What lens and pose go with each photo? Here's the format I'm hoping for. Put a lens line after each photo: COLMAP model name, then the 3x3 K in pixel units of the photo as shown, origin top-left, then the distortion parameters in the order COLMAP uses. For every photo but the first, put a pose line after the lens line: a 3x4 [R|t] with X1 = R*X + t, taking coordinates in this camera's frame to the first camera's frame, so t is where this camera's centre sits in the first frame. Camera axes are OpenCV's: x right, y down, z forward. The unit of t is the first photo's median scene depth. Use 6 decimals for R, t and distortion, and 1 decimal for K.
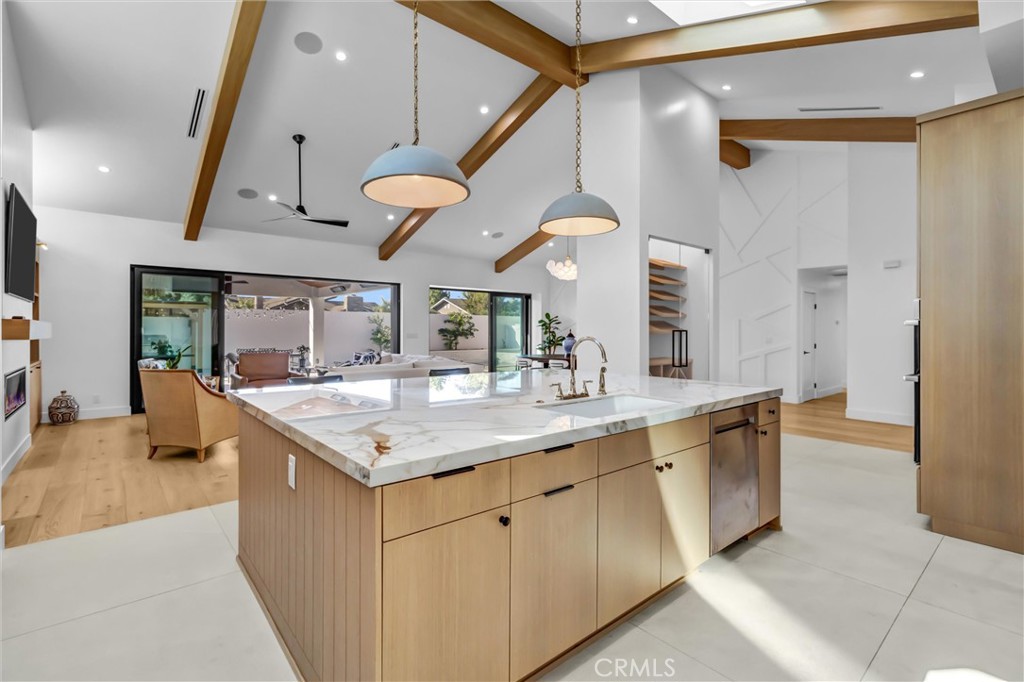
lens RADIAL K [[452.1, 0, 527.9], [0, 452.1, 329.8], [0, 0, 1]] dist [0.001041, -0.000007]
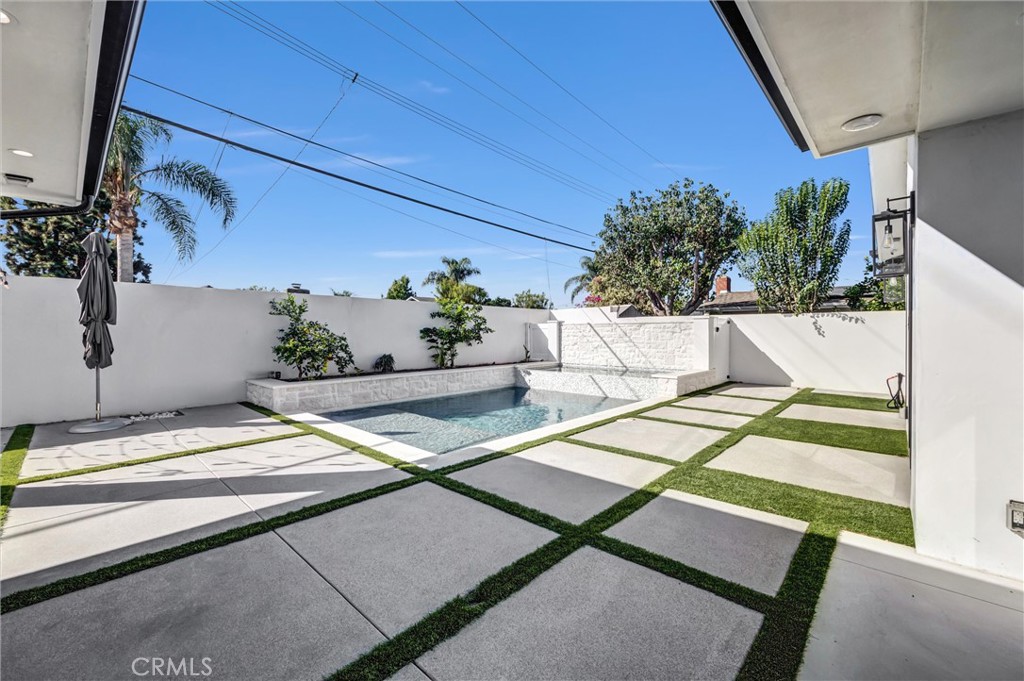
lens RADIAL K [[413.2, 0, 524.8], [0, 413.2, 336.2], [0, 0, 1]] dist [-0.000438, -0.000087]
pose [[0.995539, -0.002366, 0.094322, -0.231298], [0.001508, 0.999957, 0.009176, 0.005425], [-0.094340, -0.008993, 0.995499, 0.952680]]
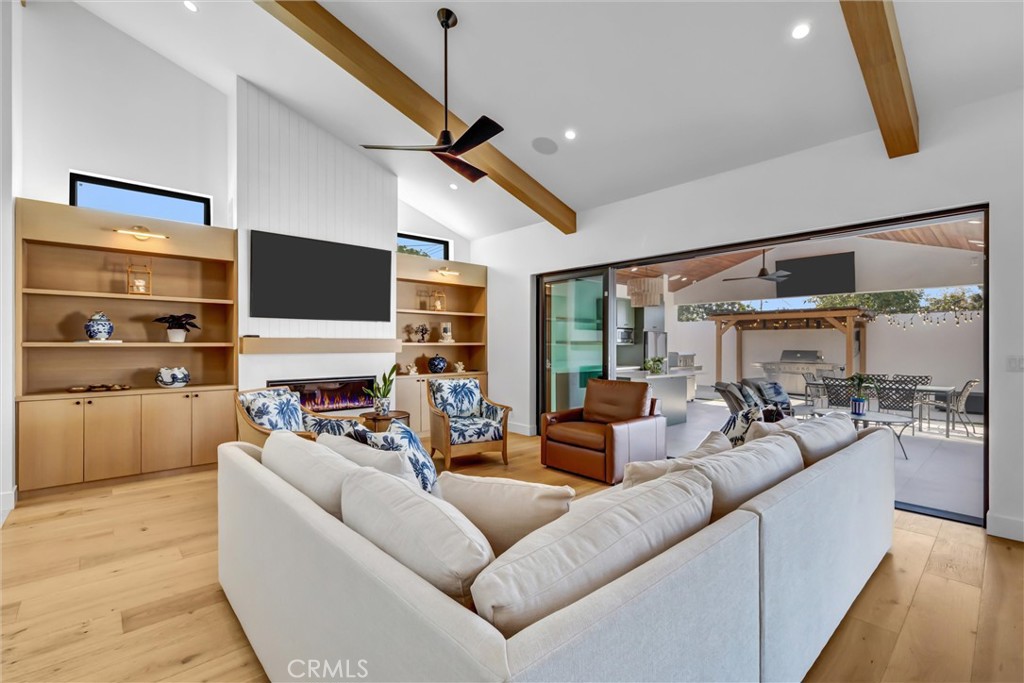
lens RADIAL K [[459.4, 0, 501.6], [0, 459.4, 344.3], [0, 0, 1]] dist [0.002889, -0.000083]
pose [[-0.003298, -0.001685, -0.999993, 0.045420], [0.003354, 0.999993, -0.001696, 0.000560], [0.999989, -0.003359, -0.003292, 0.533995]]
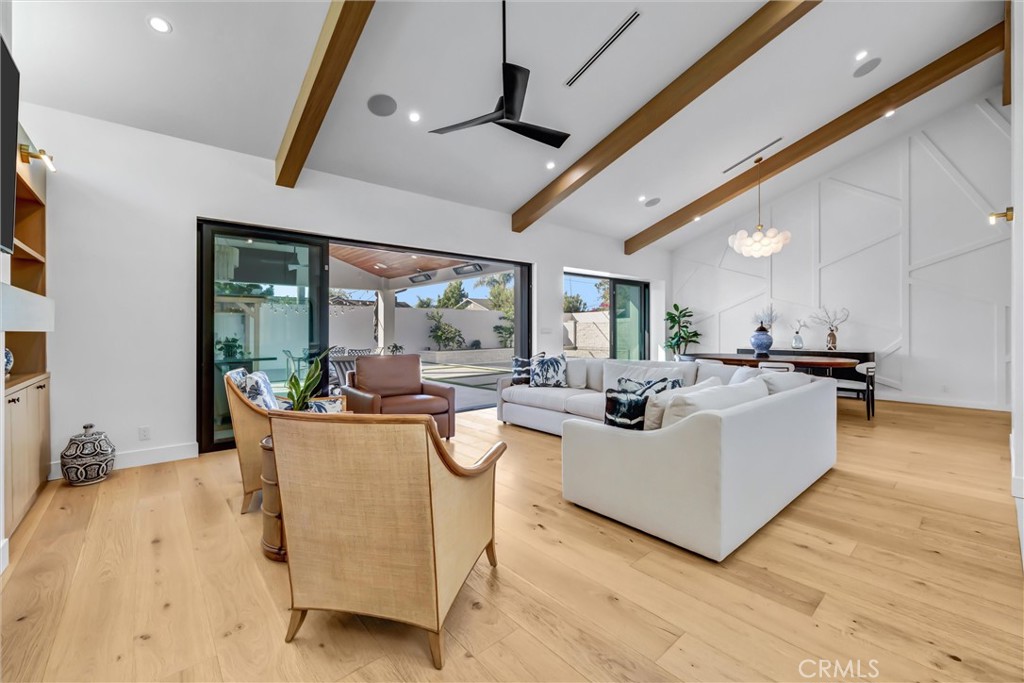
lens RADIAL K [[409.2, 0, 529.6], [0, 409.2, 326.6], [0, 0, 1]] dist [0.002050, 0.000401]
pose [[0.999989, -0.004614, 0.000607, -0.233745], [0.004617, 0.999981, -0.004204, 0.006869], [-0.000588, 0.004207, 0.999991, 0.240622]]
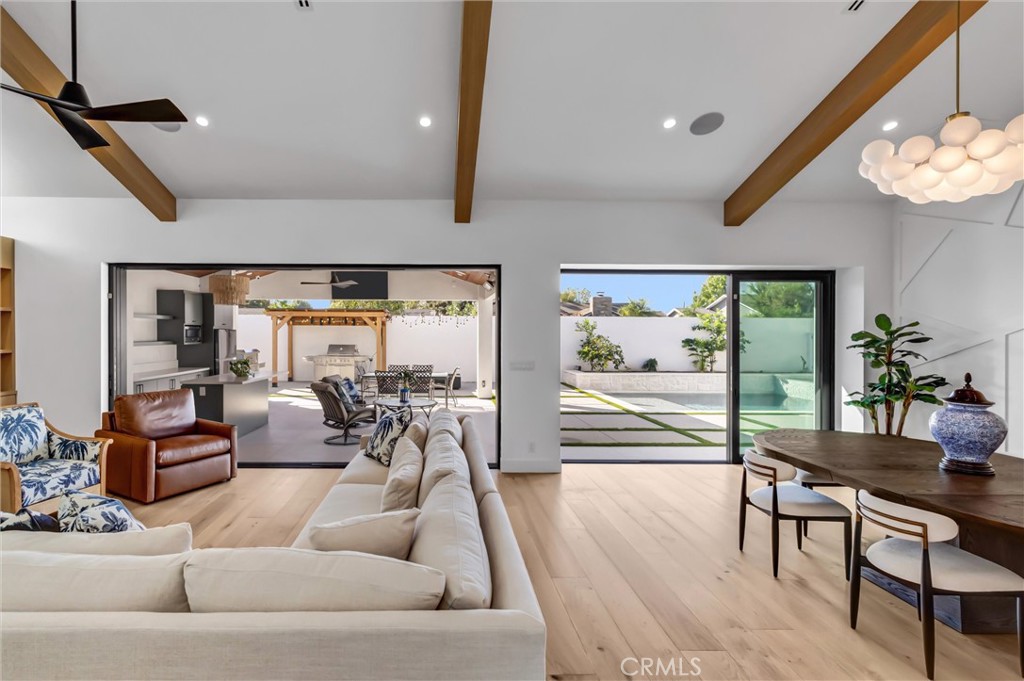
lens RADIAL K [[486.8, 0, 454.6], [0, 486.8, 331.0], [0, 0, 1]] dist [0.001078, 0.000721]
pose [[0.756679, 0.001913, -0.653783, 0.039350], [-0.004998, 0.999983, -0.002859, -0.019808], [0.653767, 0.005431, 0.756677, 0.438966]]
